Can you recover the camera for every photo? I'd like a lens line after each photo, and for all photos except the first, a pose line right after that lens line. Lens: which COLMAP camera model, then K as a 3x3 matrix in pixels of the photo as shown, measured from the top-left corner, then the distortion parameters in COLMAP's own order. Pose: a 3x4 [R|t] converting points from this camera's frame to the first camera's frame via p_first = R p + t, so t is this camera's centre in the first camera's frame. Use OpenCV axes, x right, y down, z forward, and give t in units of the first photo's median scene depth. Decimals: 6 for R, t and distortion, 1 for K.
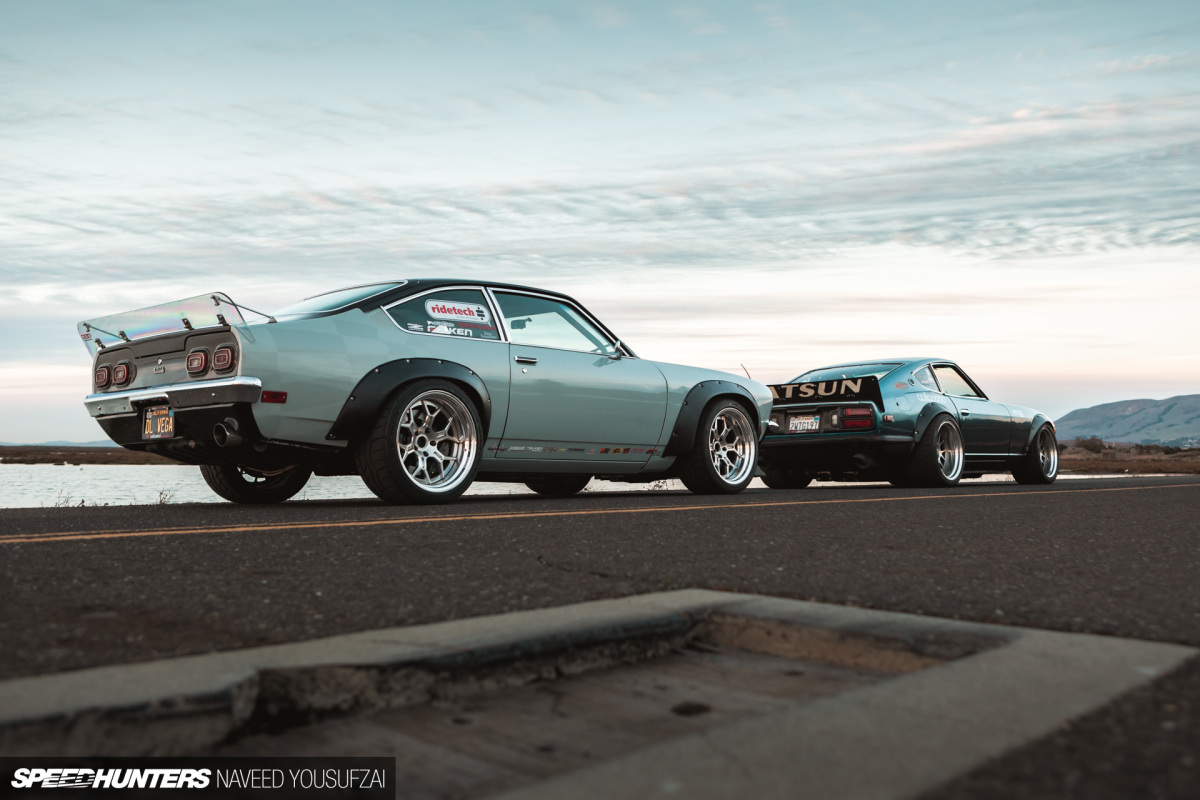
lens RADIAL K [[1093.8, 0, 600.0], [0, 1093.8, 400.0], [0, 0, 1]] dist [-0.032837, 0.008425]
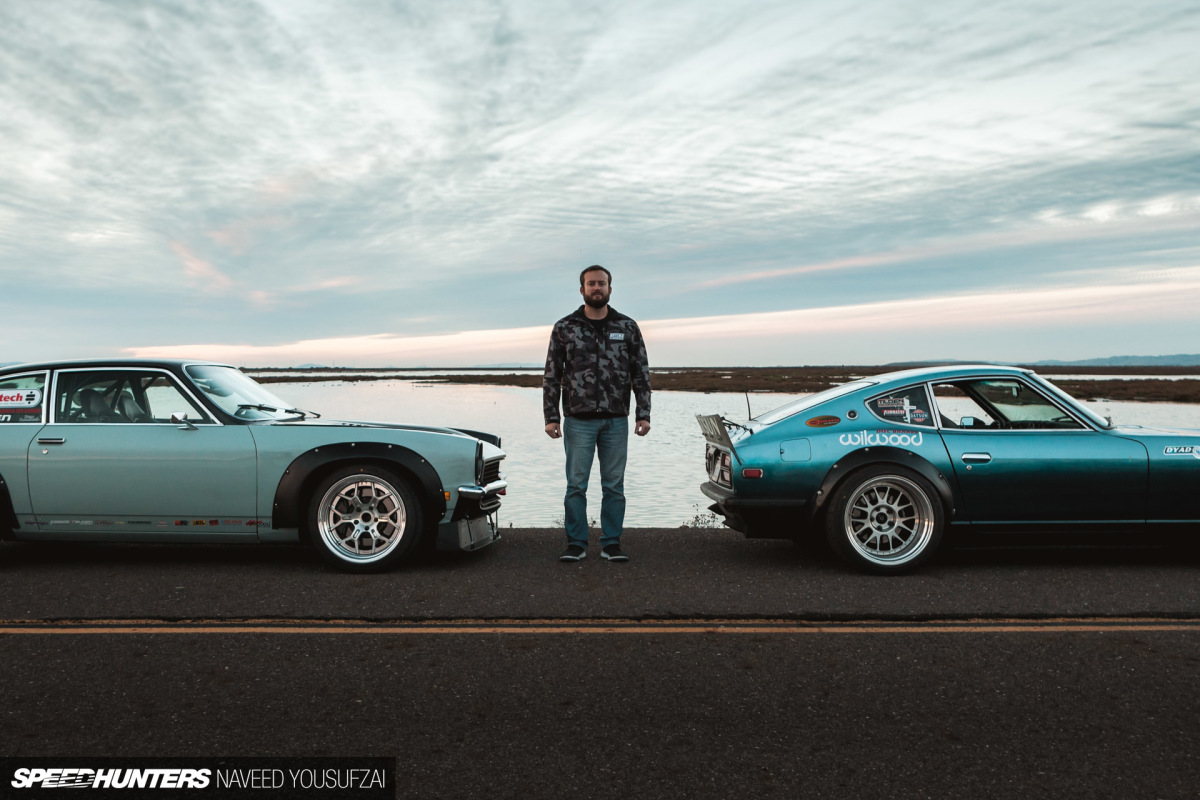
lens RADIAL K [[915.3, 0, 594.7], [0, 915.3, 445.8], [0, 0, 1]] dist [-0.006137, -0.002795]
pose [[0.670768, 0.018336, -0.741440, 0.553251], [0.045705, 0.996772, 0.065999, -0.038422], [0.740257, -0.078158, 0.667765, 0.471099]]
